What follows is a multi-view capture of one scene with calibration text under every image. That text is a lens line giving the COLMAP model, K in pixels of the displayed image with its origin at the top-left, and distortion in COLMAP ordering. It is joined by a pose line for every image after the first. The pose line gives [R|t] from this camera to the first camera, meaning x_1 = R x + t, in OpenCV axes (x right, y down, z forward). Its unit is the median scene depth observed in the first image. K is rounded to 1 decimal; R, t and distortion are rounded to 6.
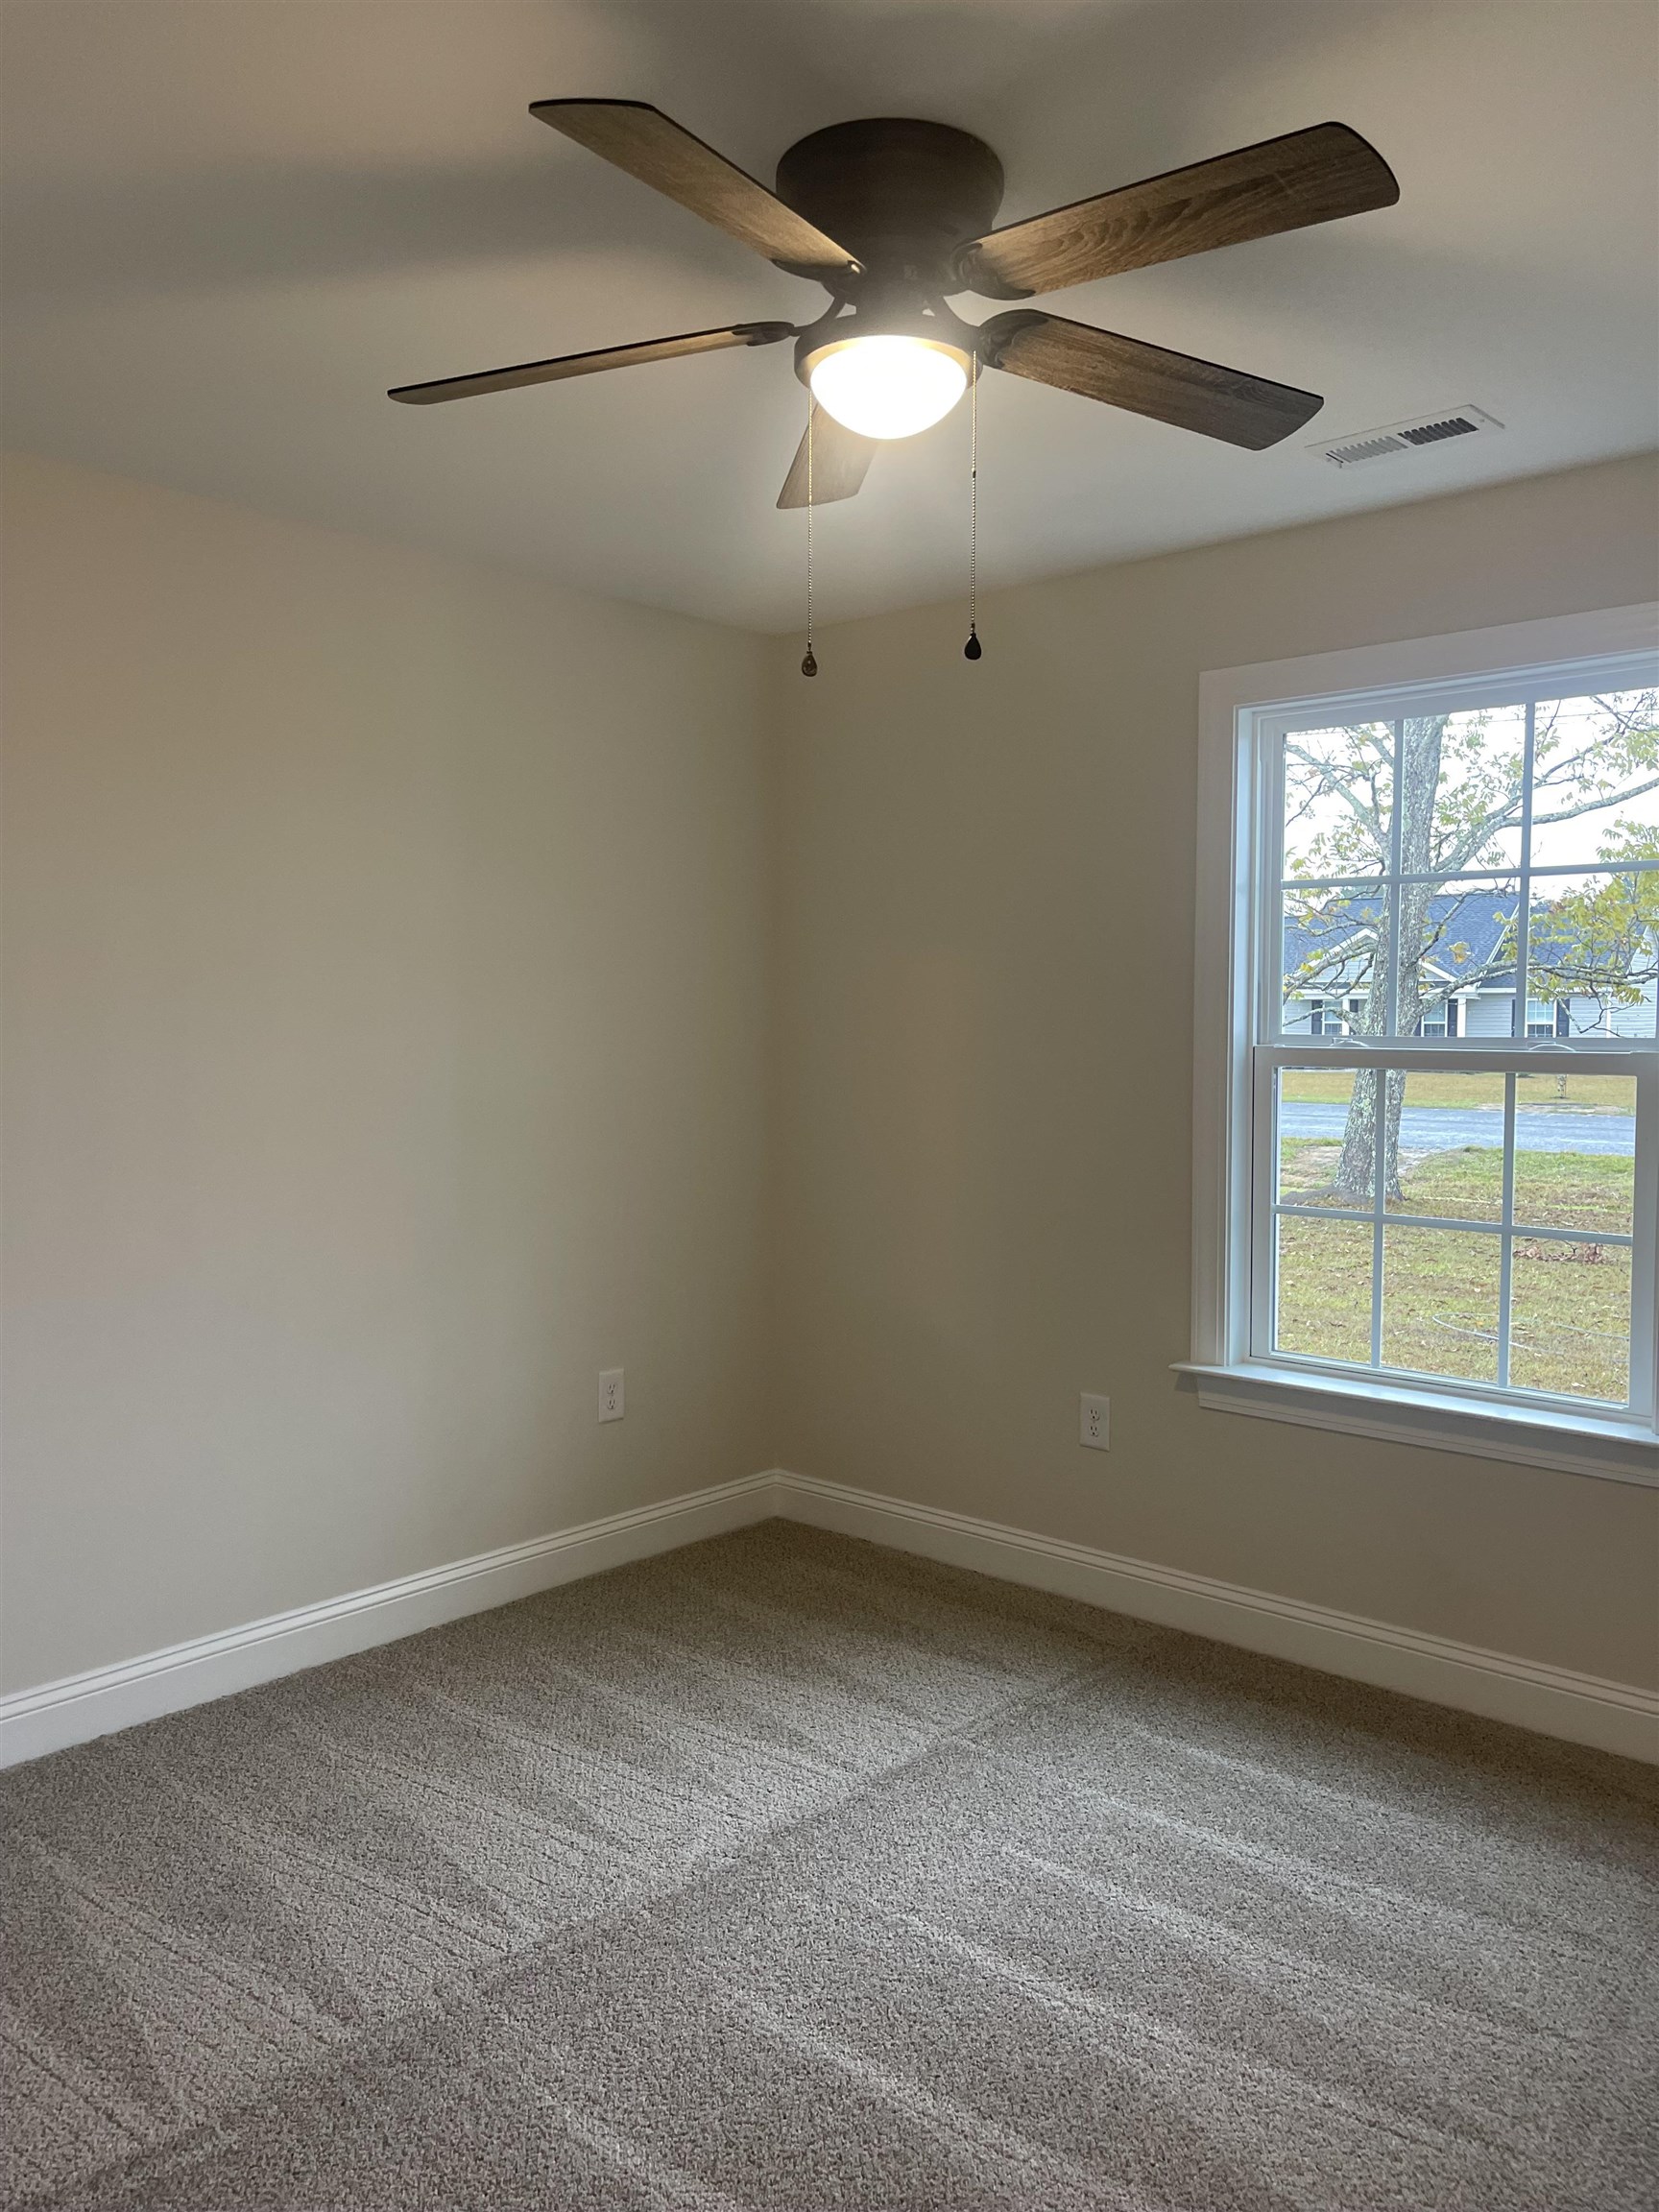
lens RADIAL K [[1633.2, 0, 828.5], [0, 1633.2, 1090.5], [0, 0, 1]] dist [-0.001905, -0.000973]
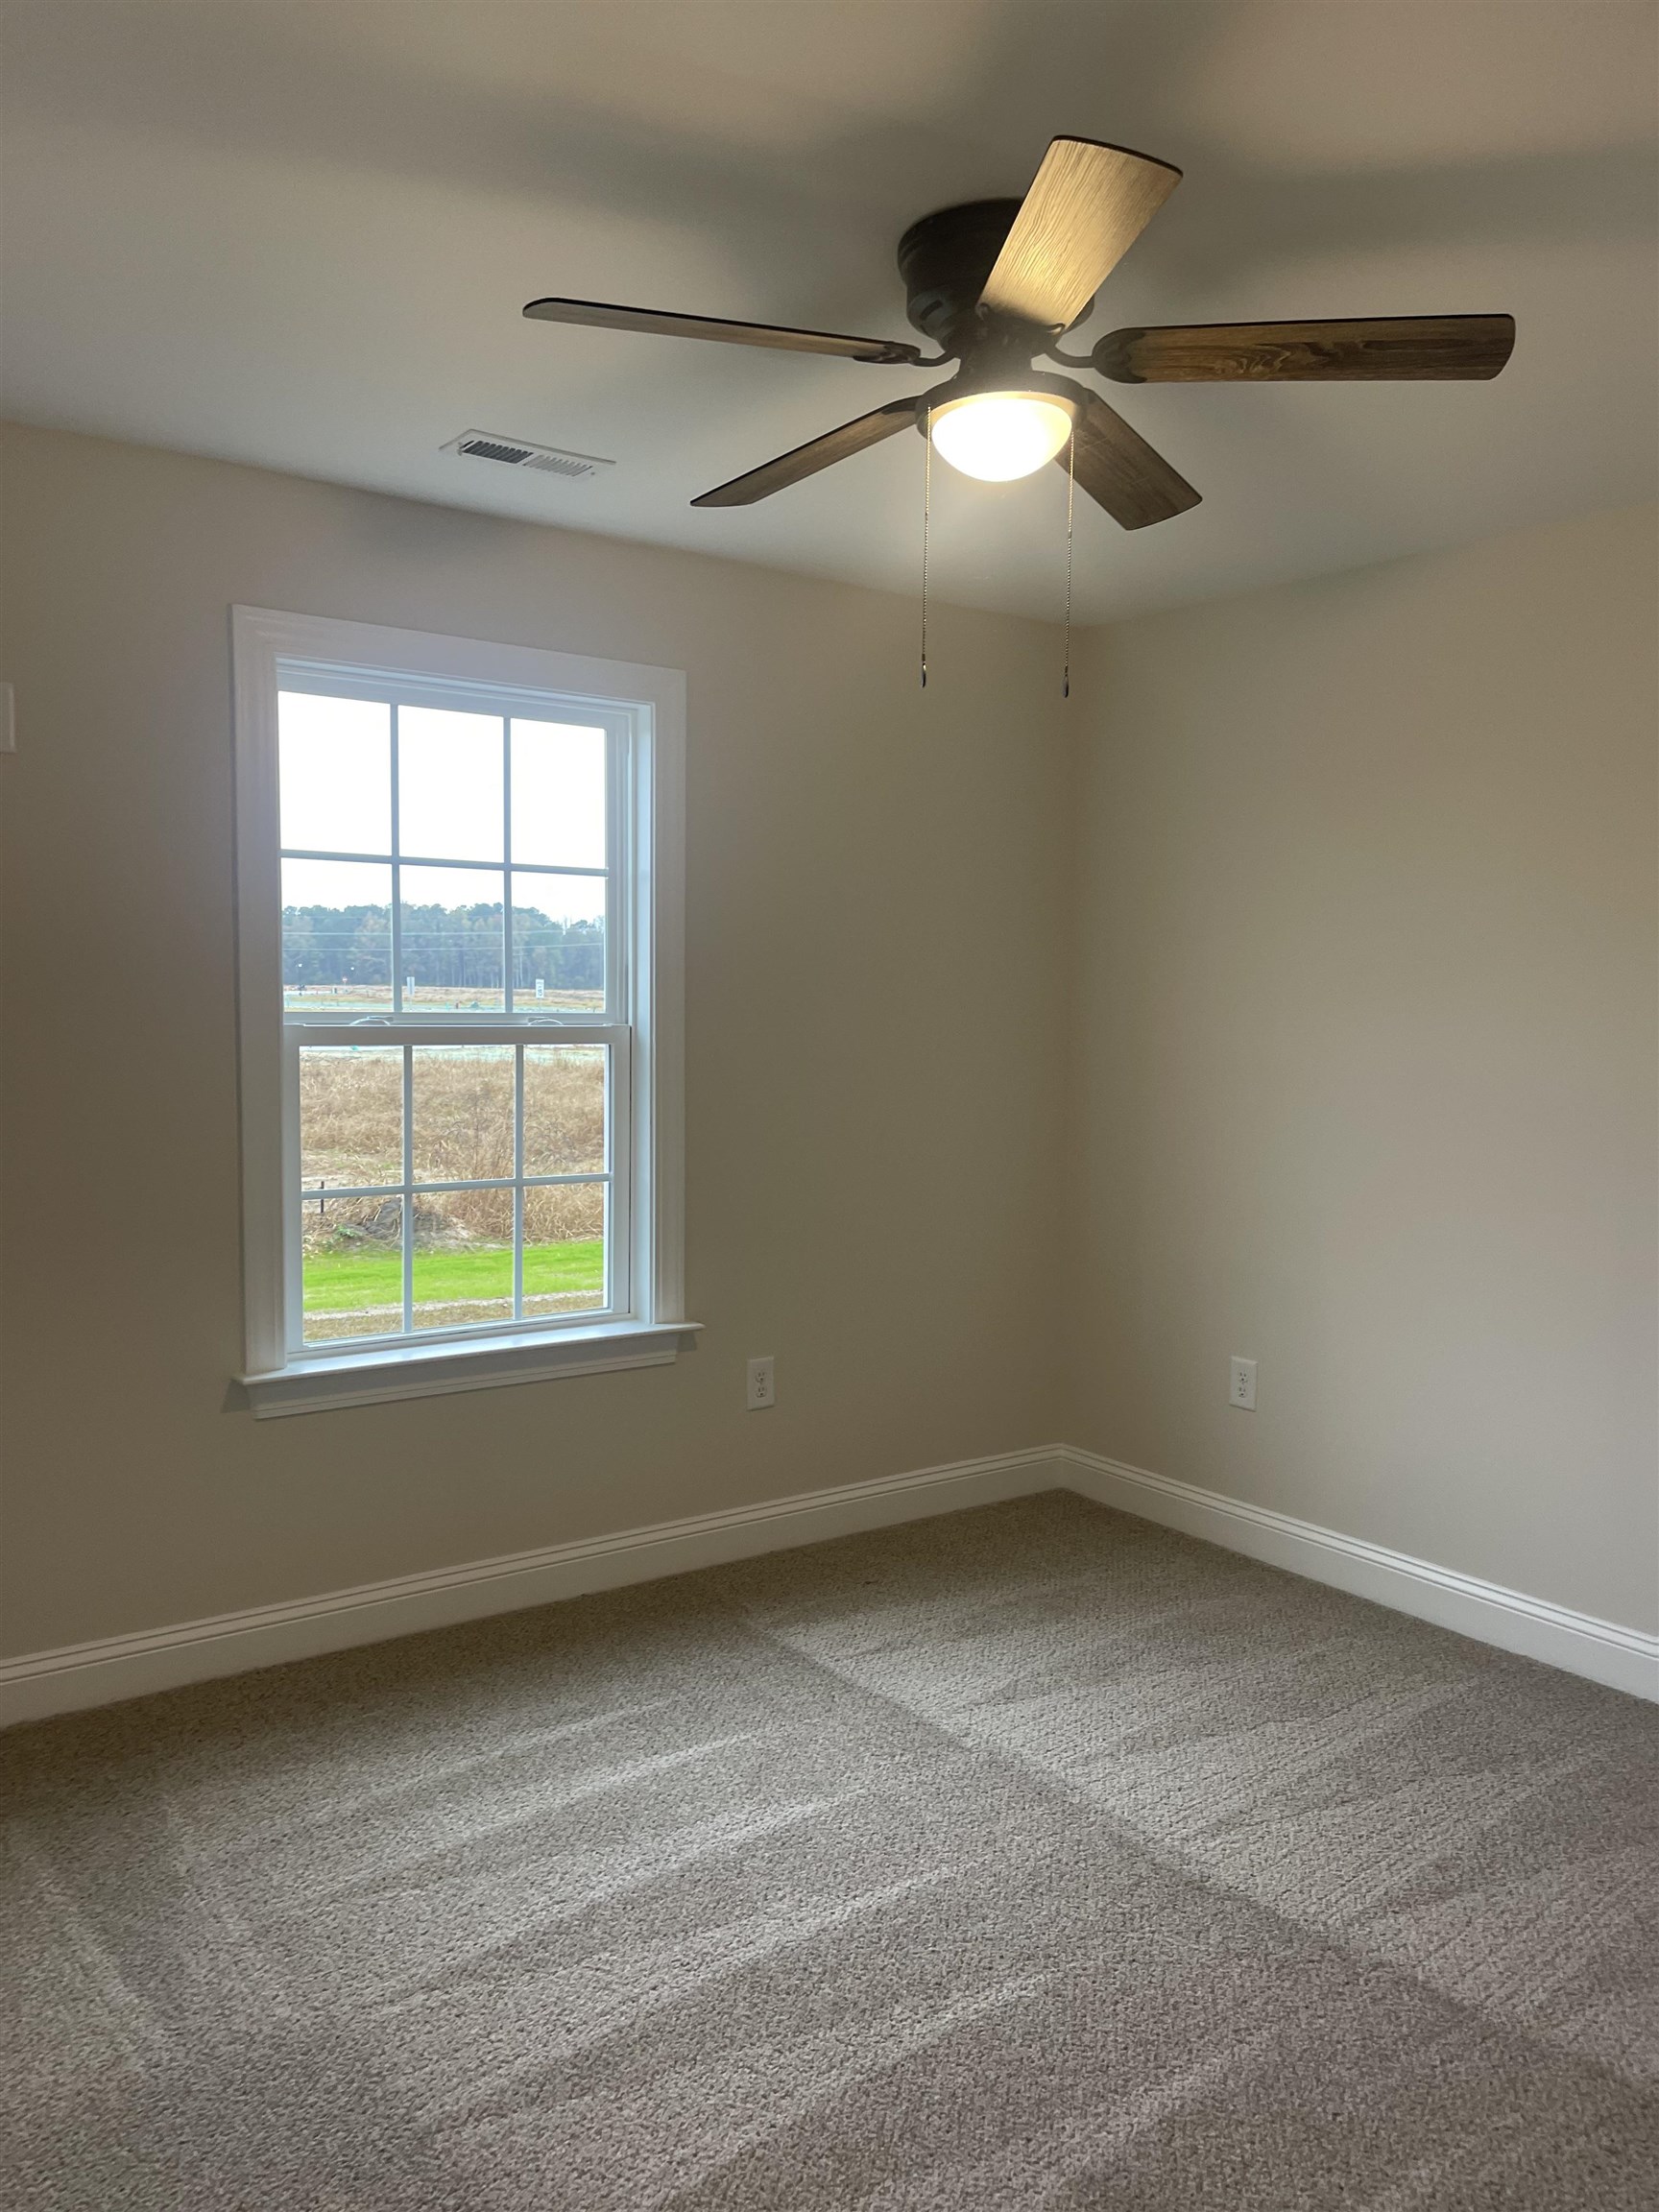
lens RADIAL K [[1592.7, 0, 829.5], [0, 1592.7, 1106.0], [0, 0, 1]] dist [0.001179, 0.000244]
pose [[0.236890, -0.065100, 0.969353, -0.603039], [0.030000, 0.997767, 0.059677, -0.027684], [-0.971073, 0.014944, 0.238314, 0.523159]]
